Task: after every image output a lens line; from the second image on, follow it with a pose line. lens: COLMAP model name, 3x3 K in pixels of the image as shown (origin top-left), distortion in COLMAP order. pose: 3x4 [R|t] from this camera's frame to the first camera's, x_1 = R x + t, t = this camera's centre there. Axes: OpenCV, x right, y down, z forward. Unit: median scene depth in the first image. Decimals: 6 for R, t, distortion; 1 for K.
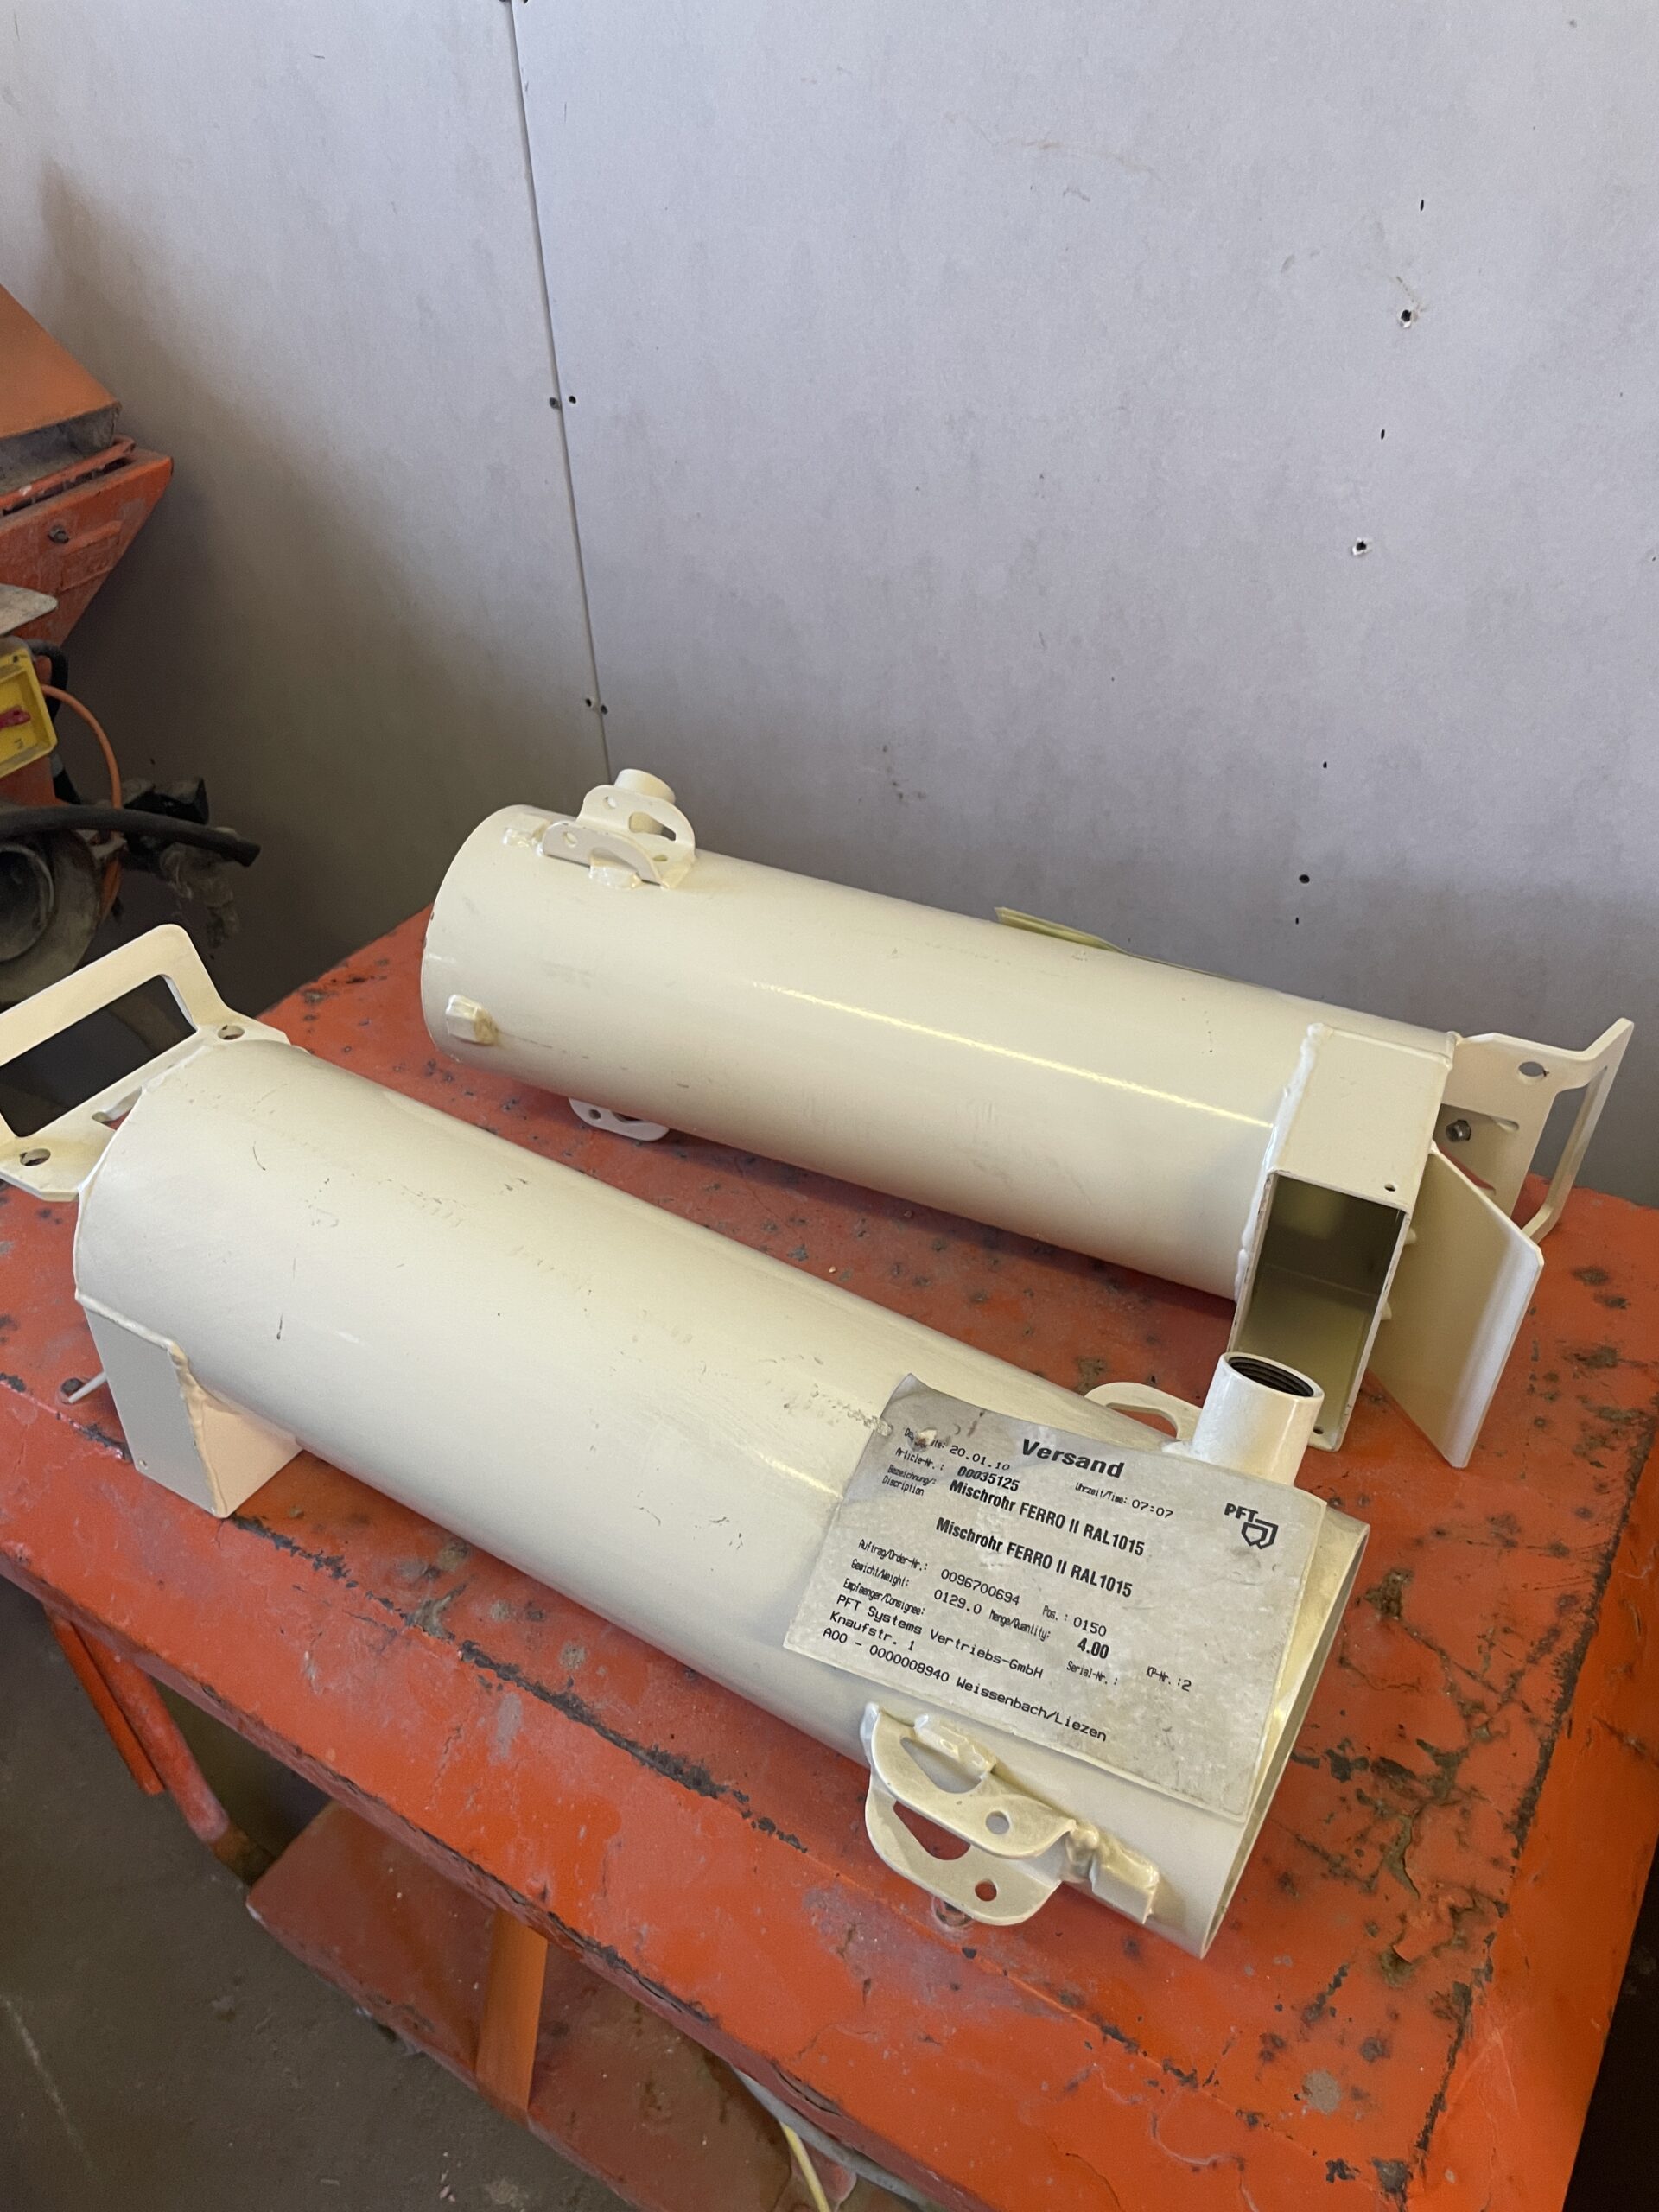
lens RADIAL K [[1688.1, 0, 837.3], [0, 1688.1, 1075.9], [0, 0, 1]] dist [0.079571, -0.120278]
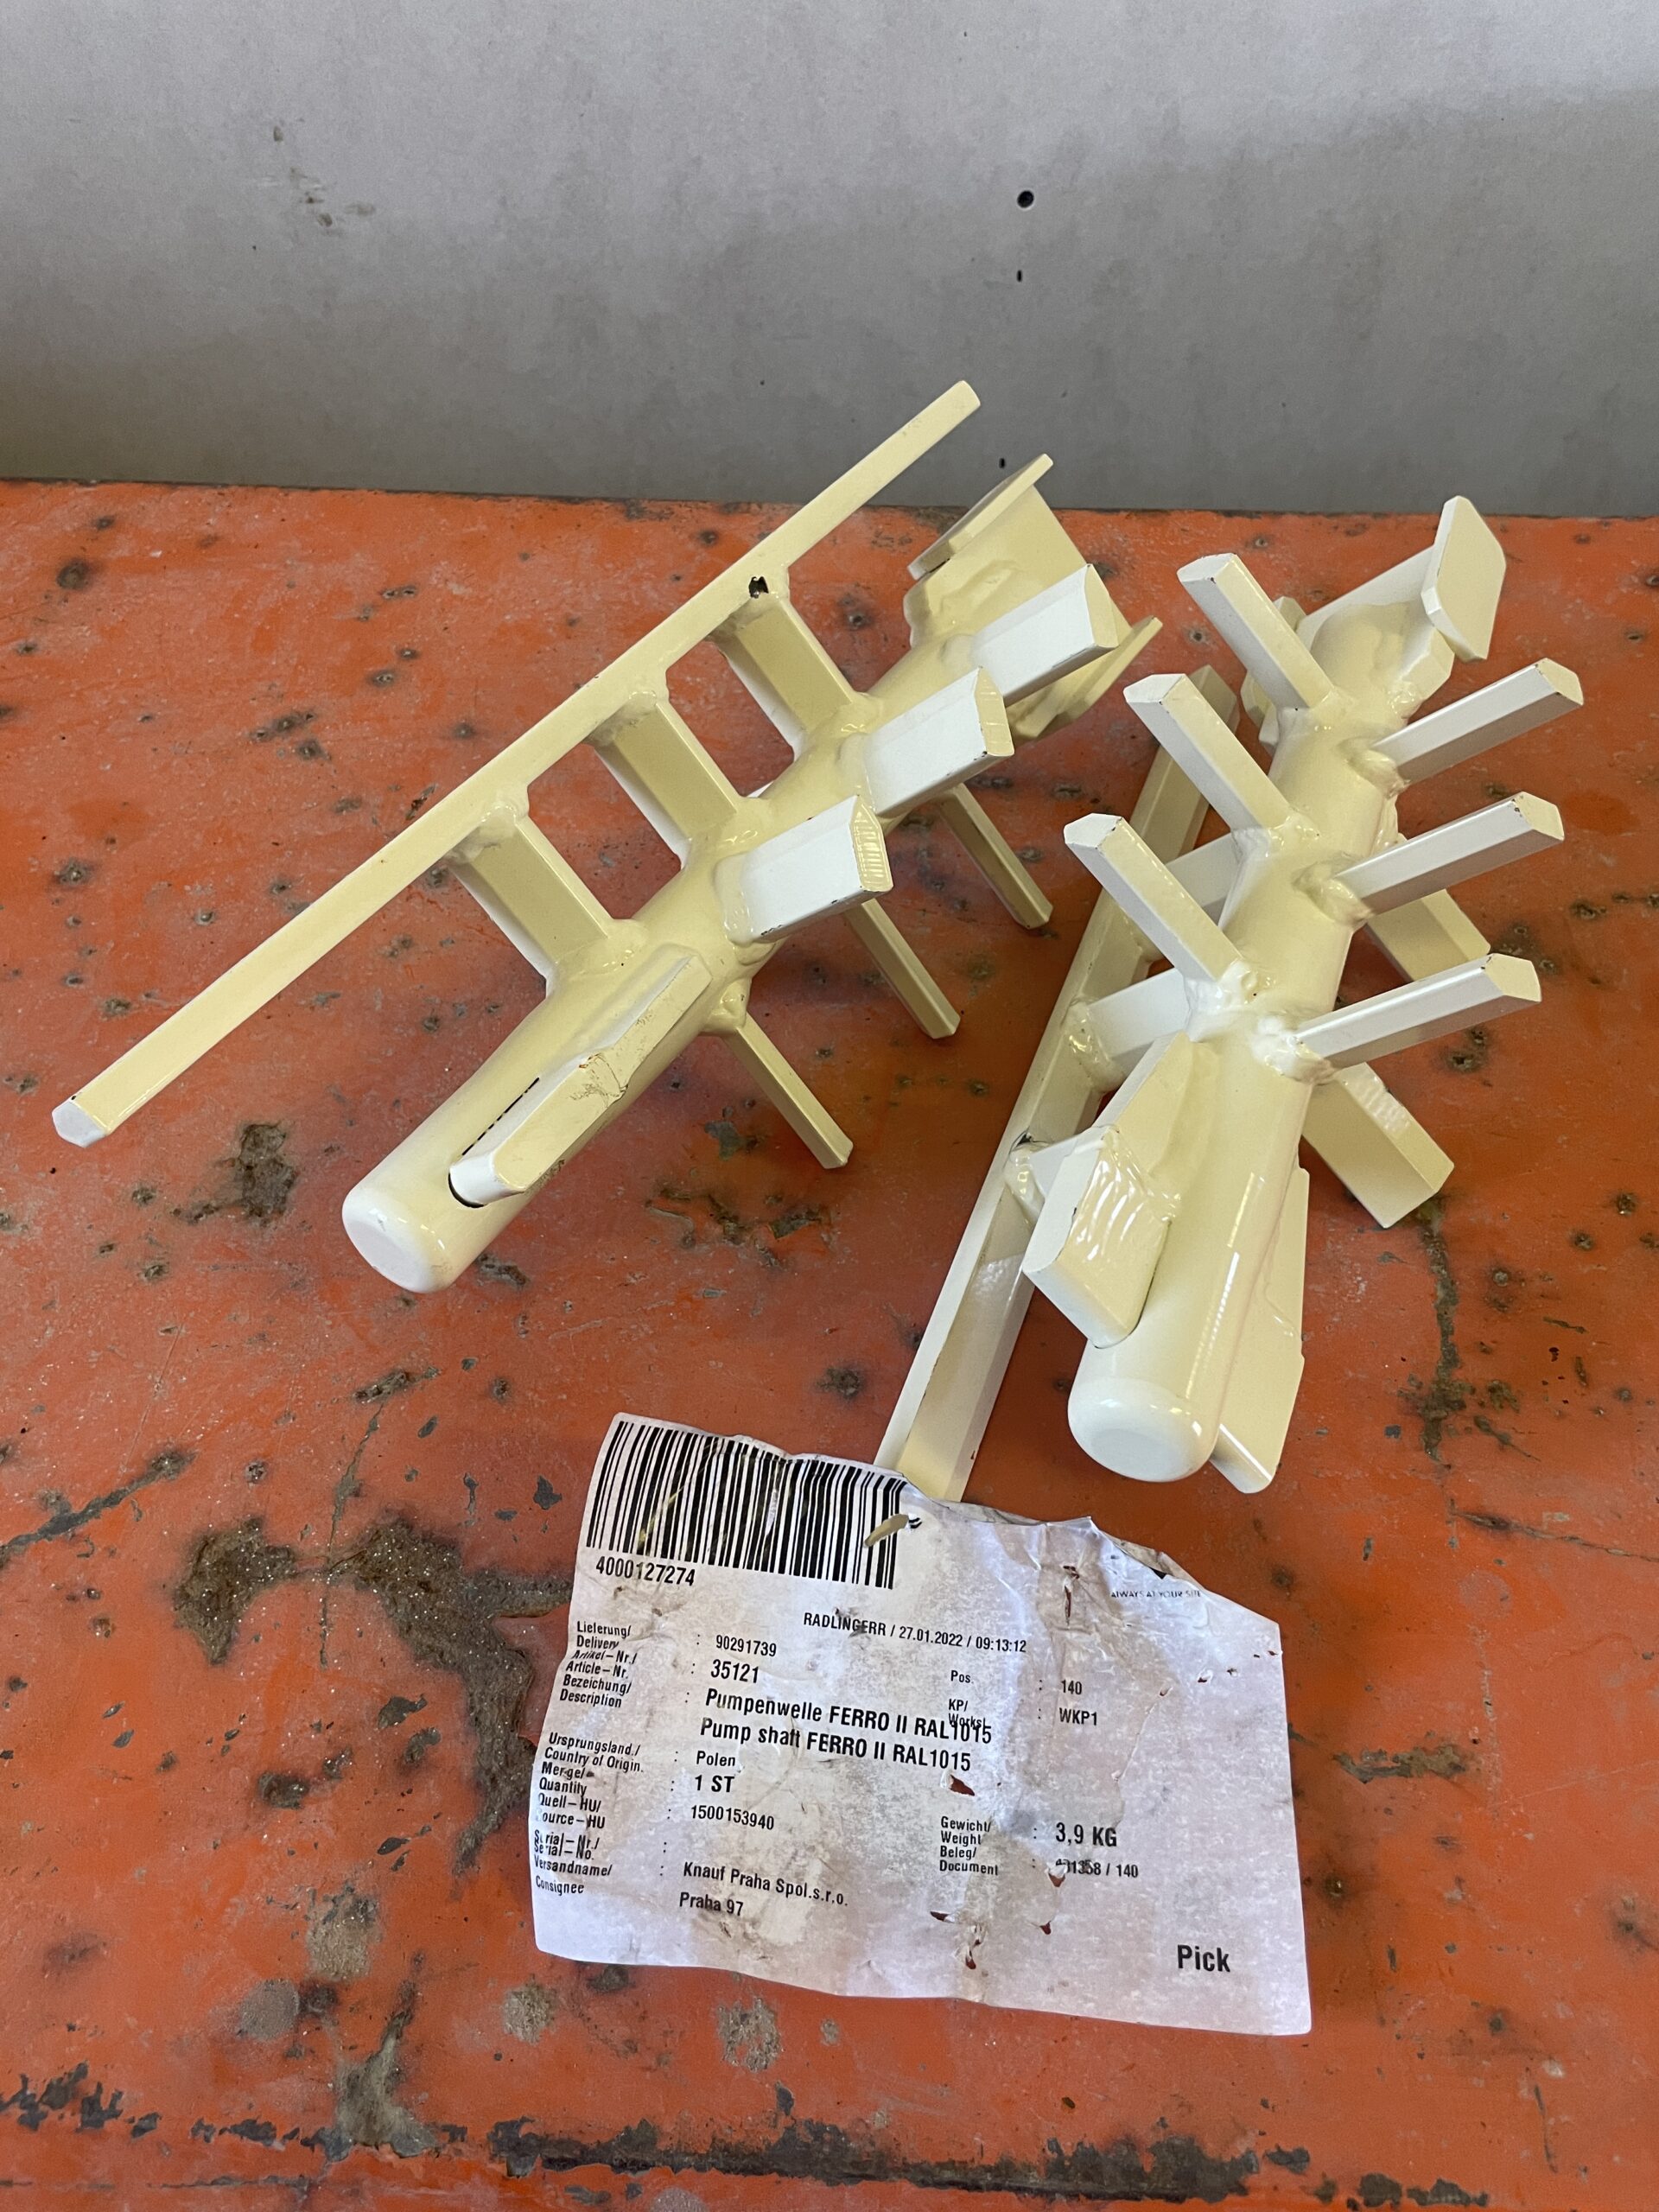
lens RADIAL K [[1688.1, 0, 831.6], [0, 1688.1, 1091.1], [0, 0, 1]] dist [0.079571, -0.120278]
pose [[0.875950, -0.356955, 0.324491, -0.181140], [0.278876, 0.923569, 0.263152, 0.008204], [-0.393623, -0.140016, 0.908546, 0.589623]]
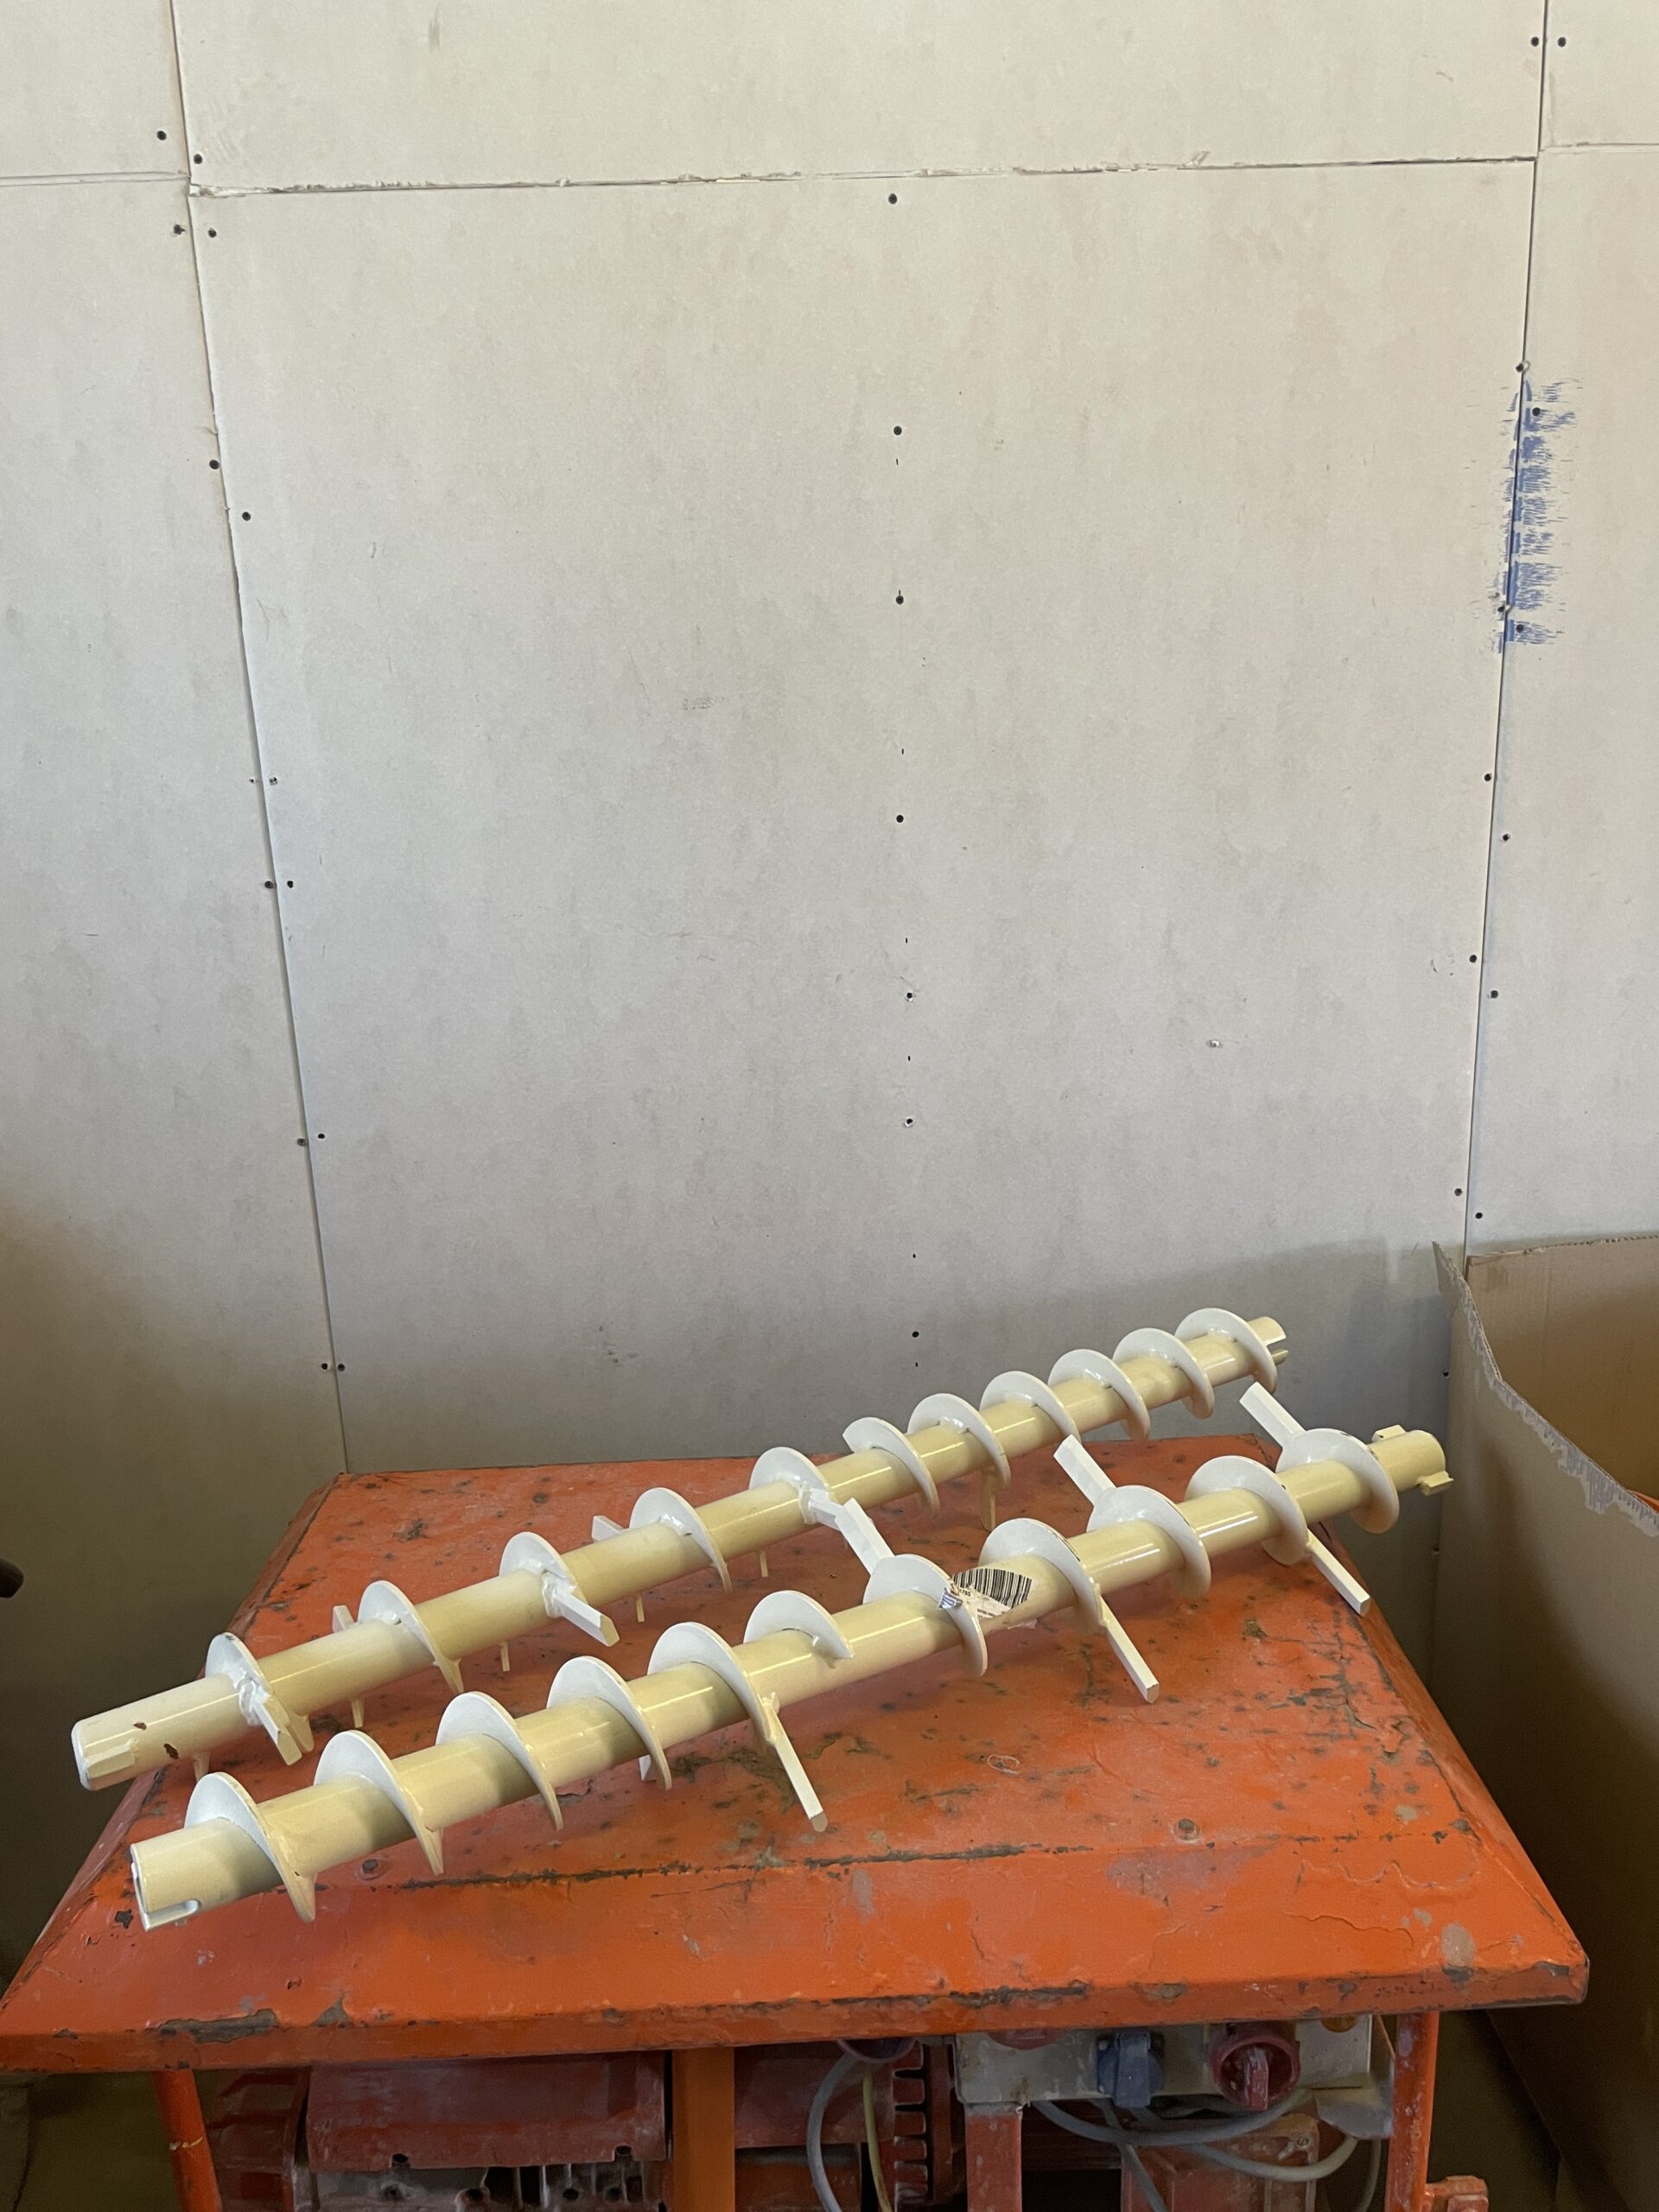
lens RADIAL K [[1688.1, 0, 842.4], [0, 1688.1, 1072.3], [0, 0, 1]] dist [0.079571, -0.120278]
pose [[0.844310, -0.138076, 0.517759, -0.796001], [0.340414, 0.884417, -0.319256, 0.205215], [-0.413834, 0.445804, 0.793726, -0.415385]]
